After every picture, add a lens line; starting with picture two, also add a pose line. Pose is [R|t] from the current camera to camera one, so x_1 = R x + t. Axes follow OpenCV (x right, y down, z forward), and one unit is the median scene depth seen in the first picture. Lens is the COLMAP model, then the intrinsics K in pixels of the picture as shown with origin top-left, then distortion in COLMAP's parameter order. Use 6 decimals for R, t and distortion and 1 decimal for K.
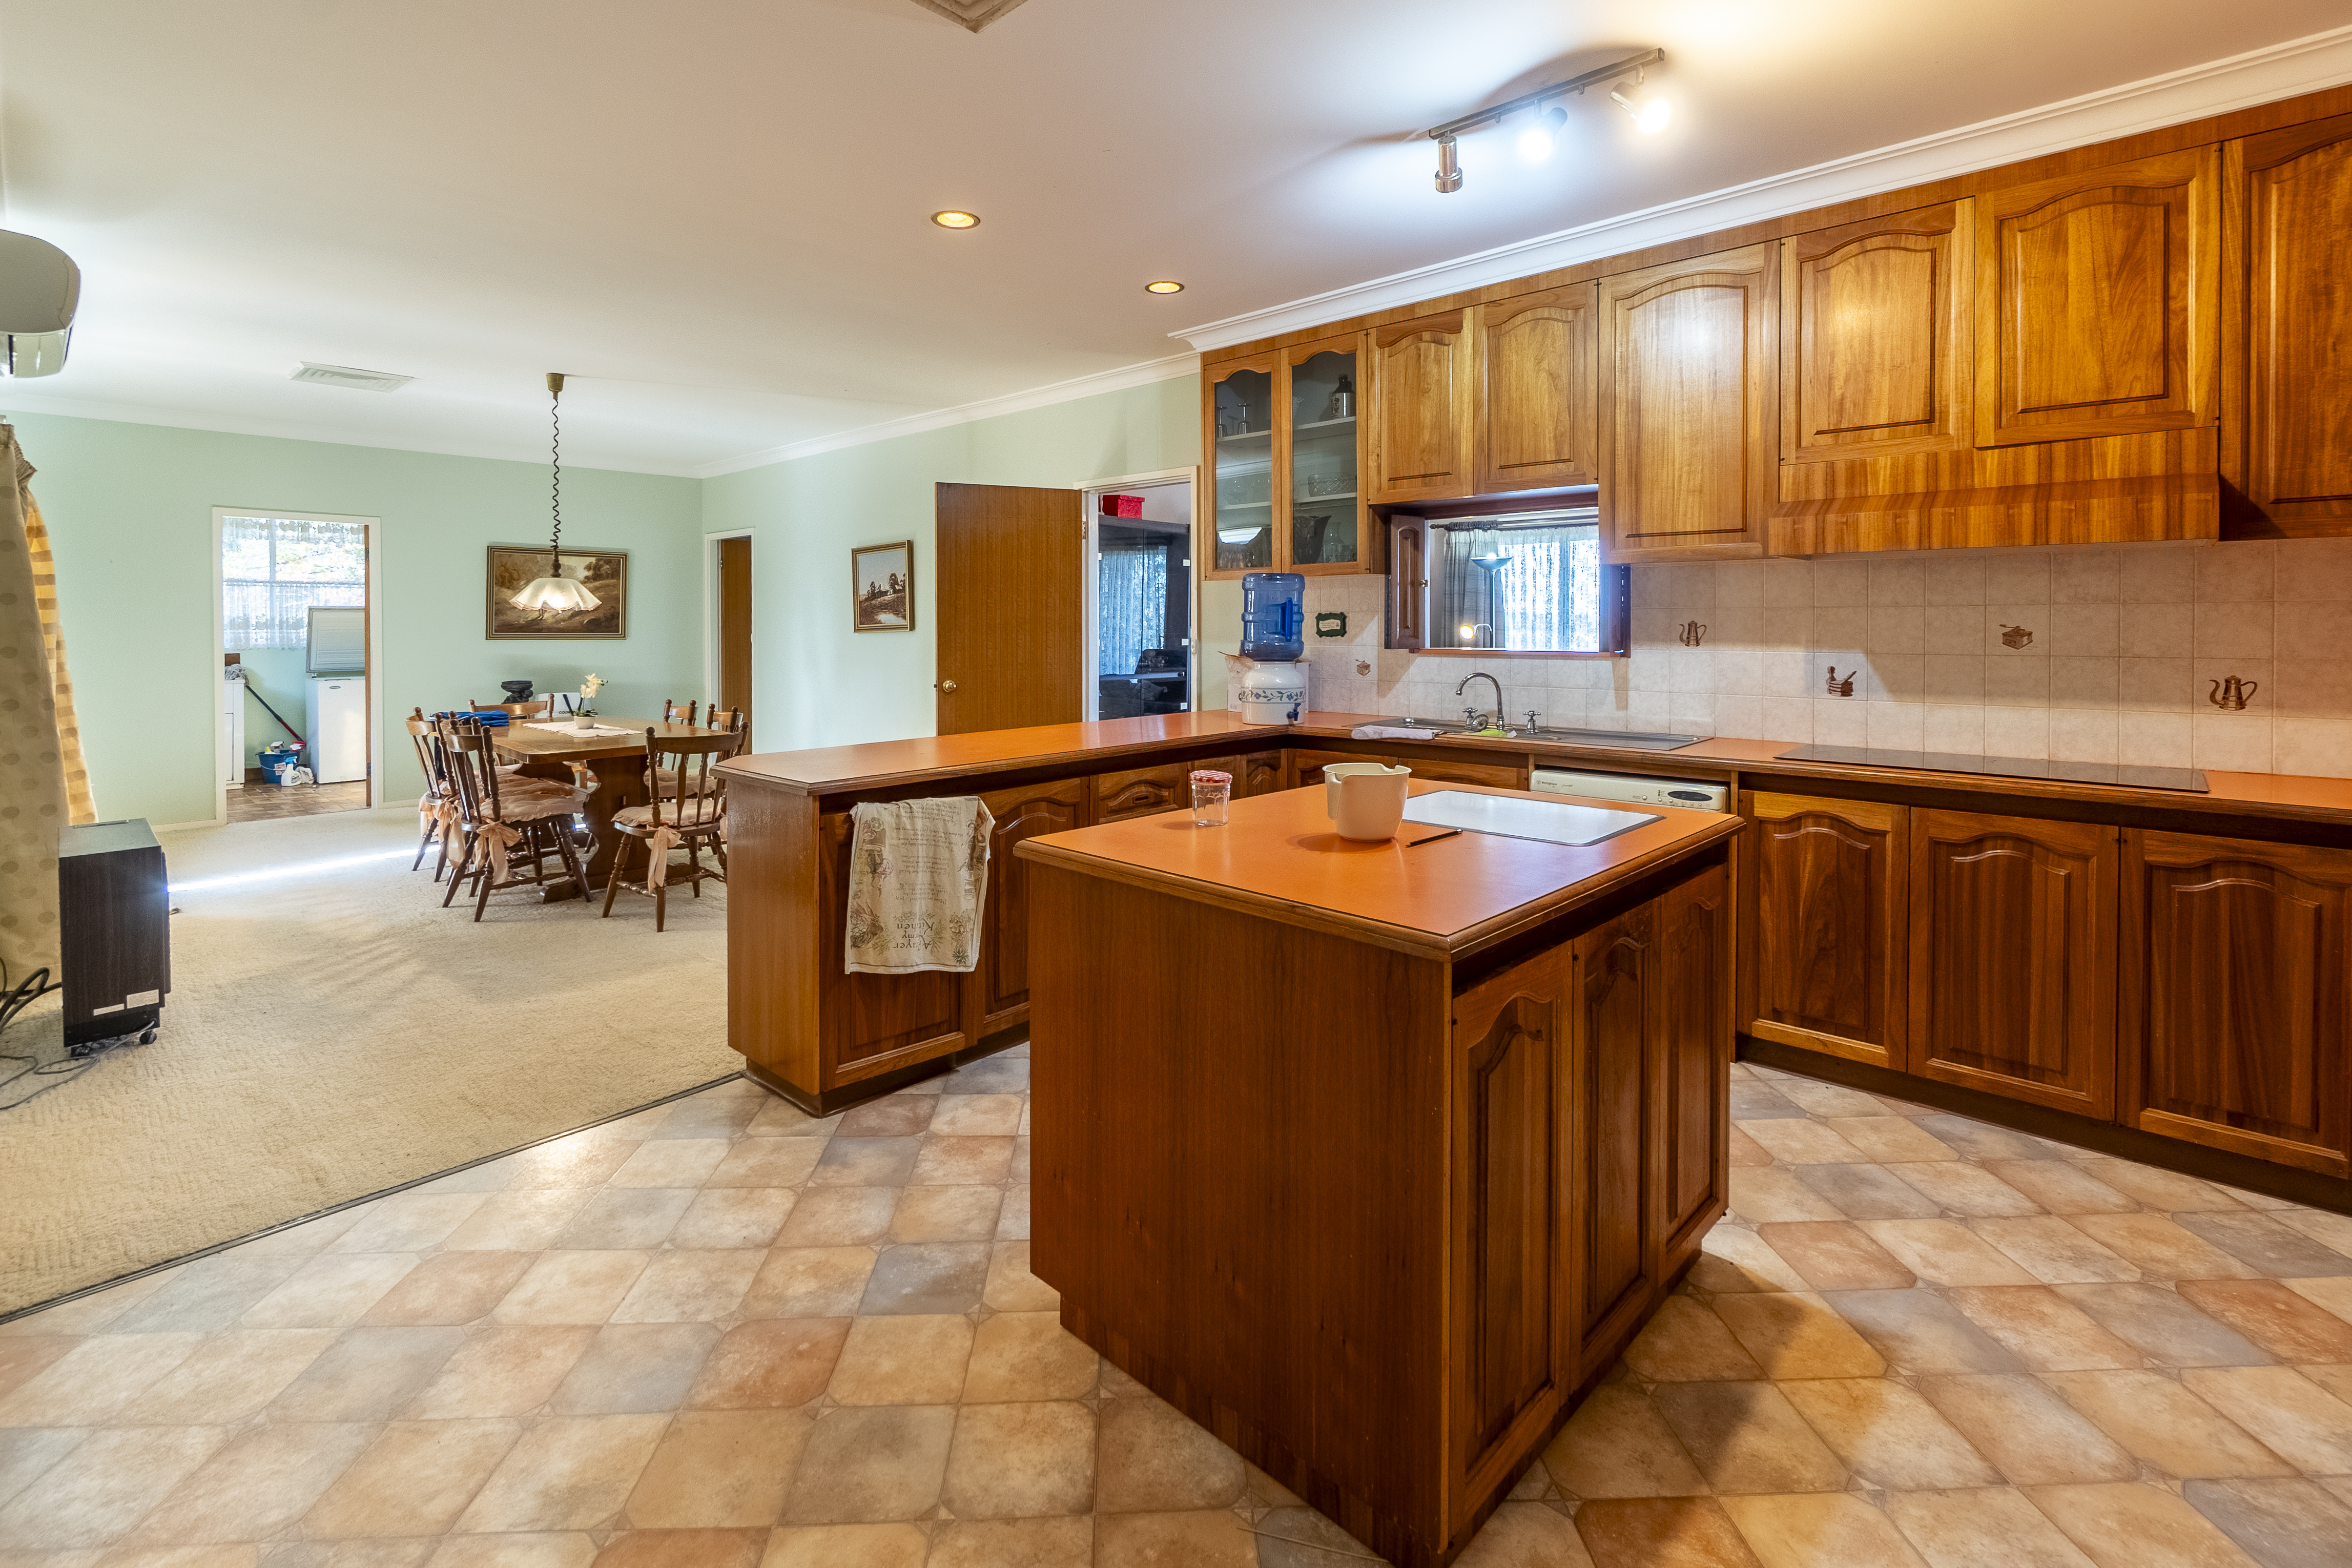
lens RADIAL K [[1066.7, 0, 1162.6], [0, 1066.7, 633.3], [0, 0, 1]] dist [-0.004500, 0.000031]
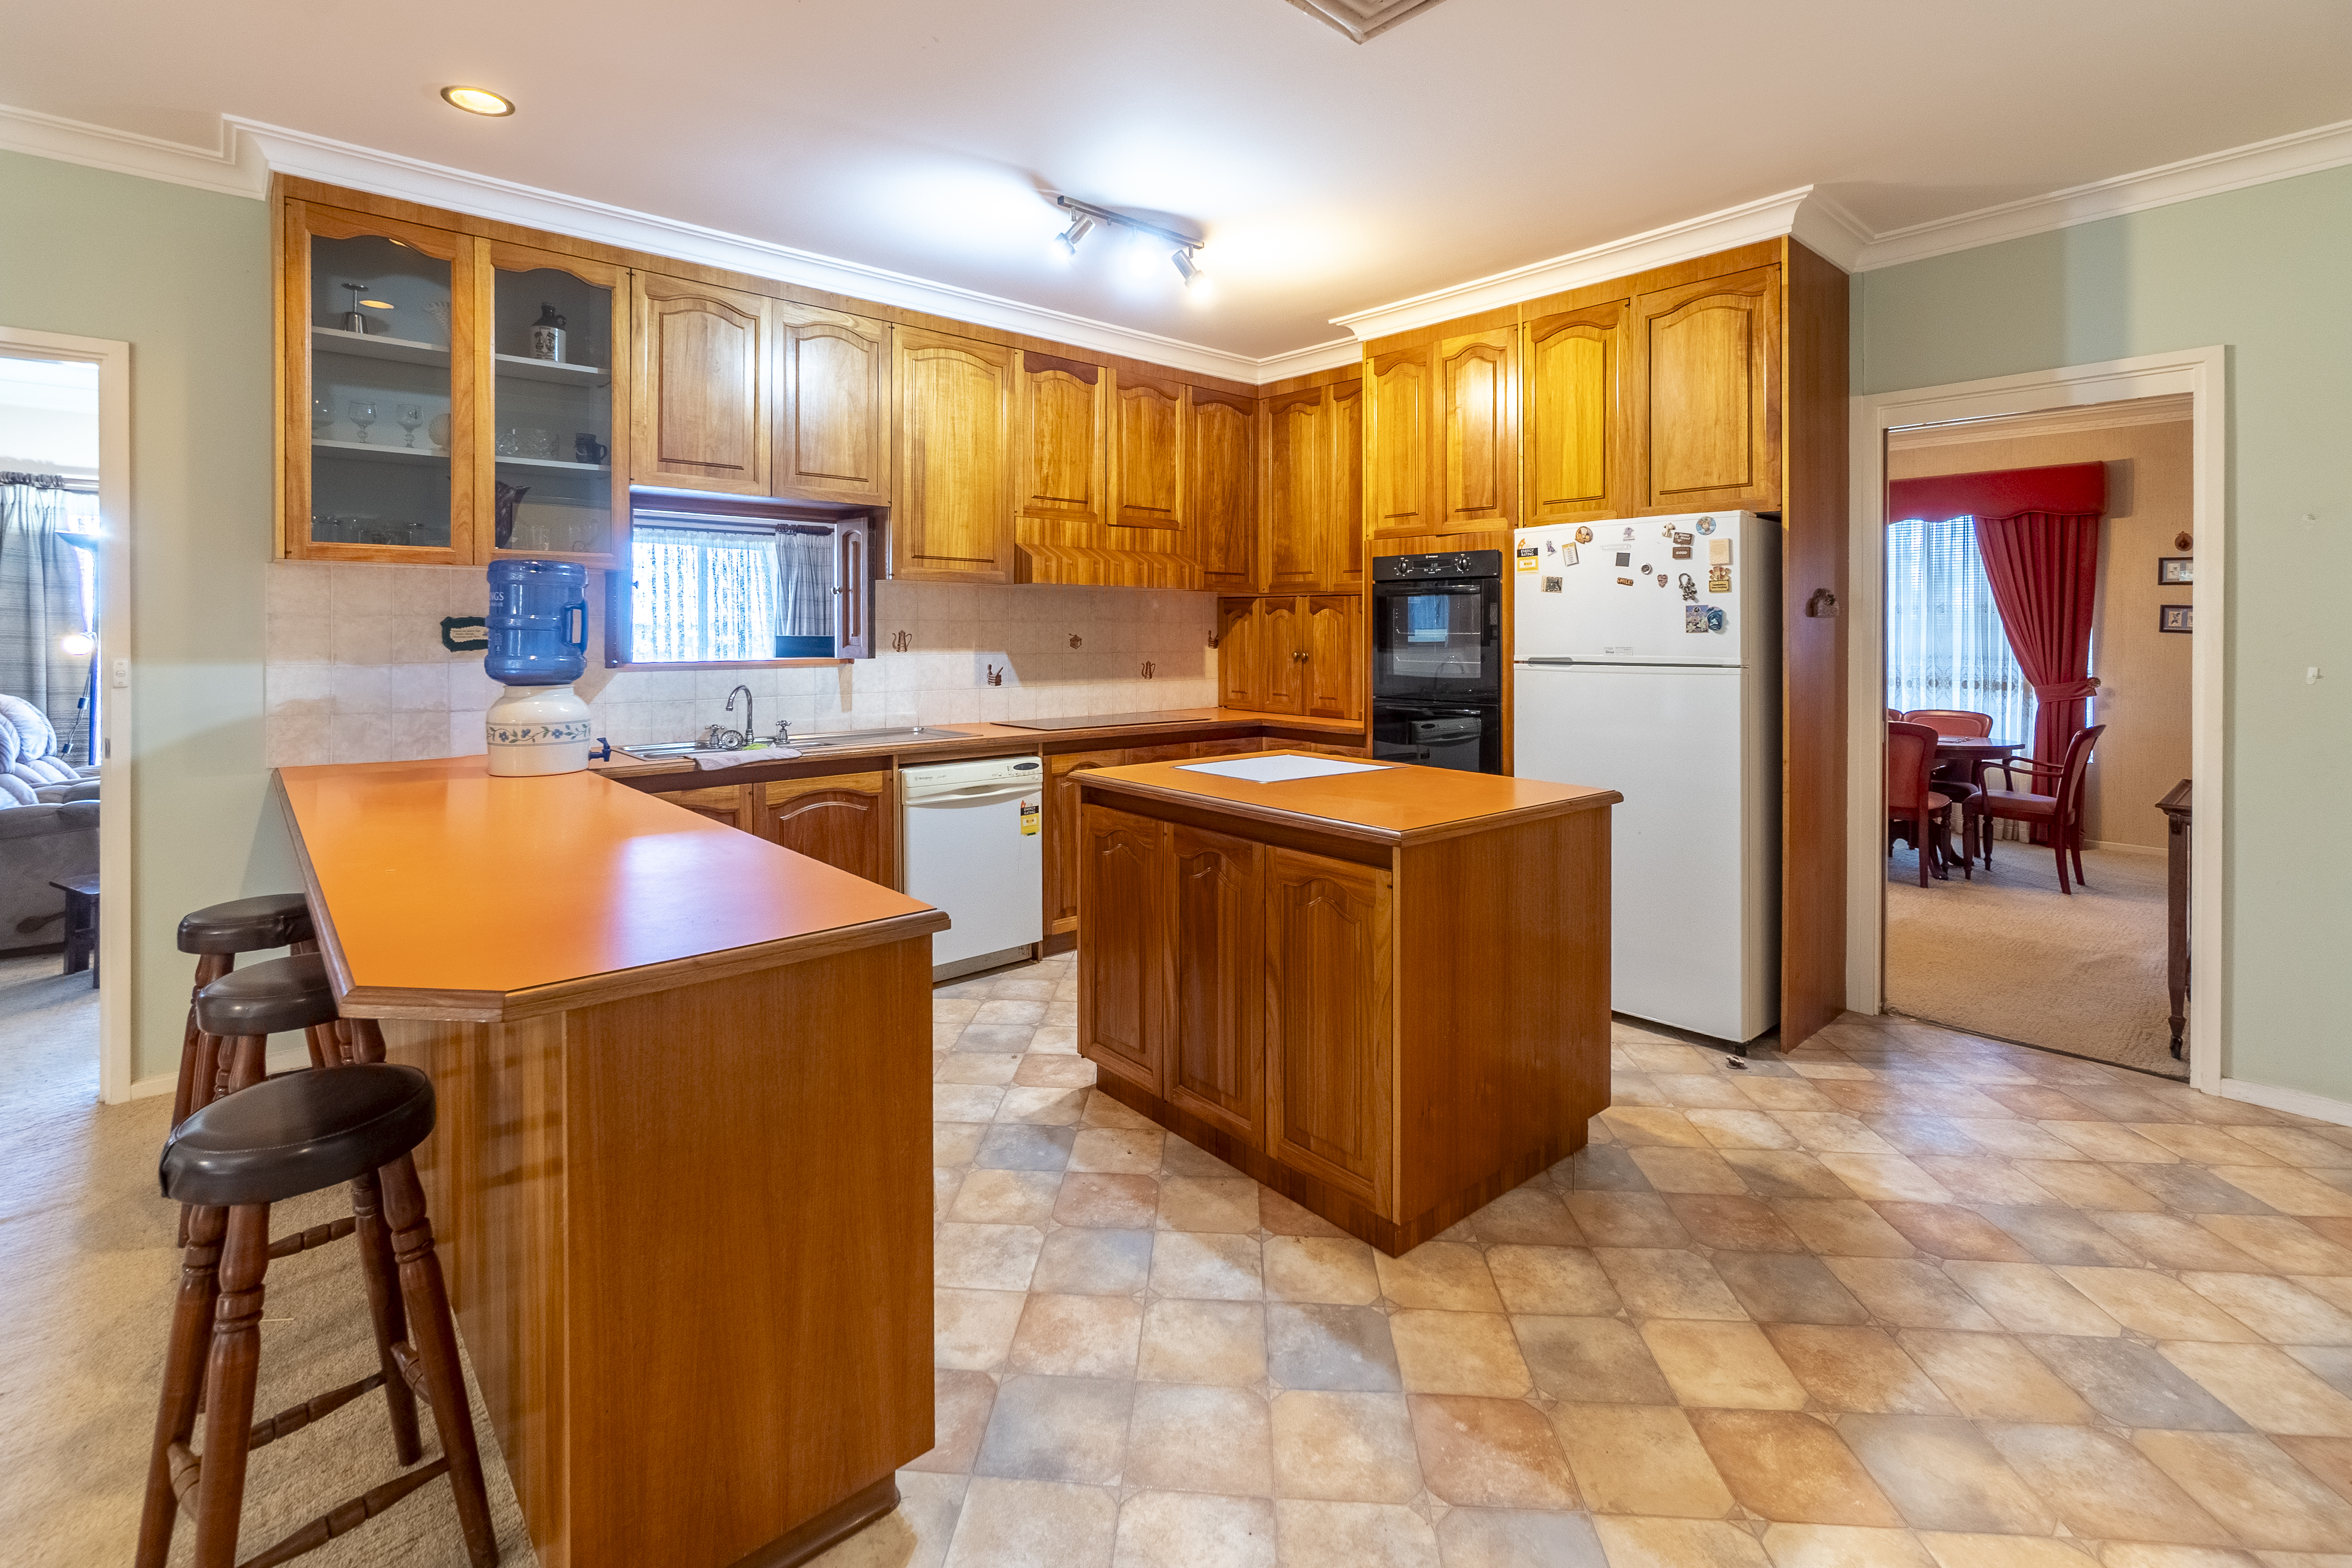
lens RADIAL K [[1066.7, 0, 1162.6], [0, 1066.7, 633.3], [0, 0, 1]] dist [-0.004500, 0.000031]
pose [[0.092043, -0.000027, 0.995755, -0.695045], [0.007749, 0.999970, -0.000689, -0.005817], [-0.995725, 0.007780, 0.092040, 0.638809]]
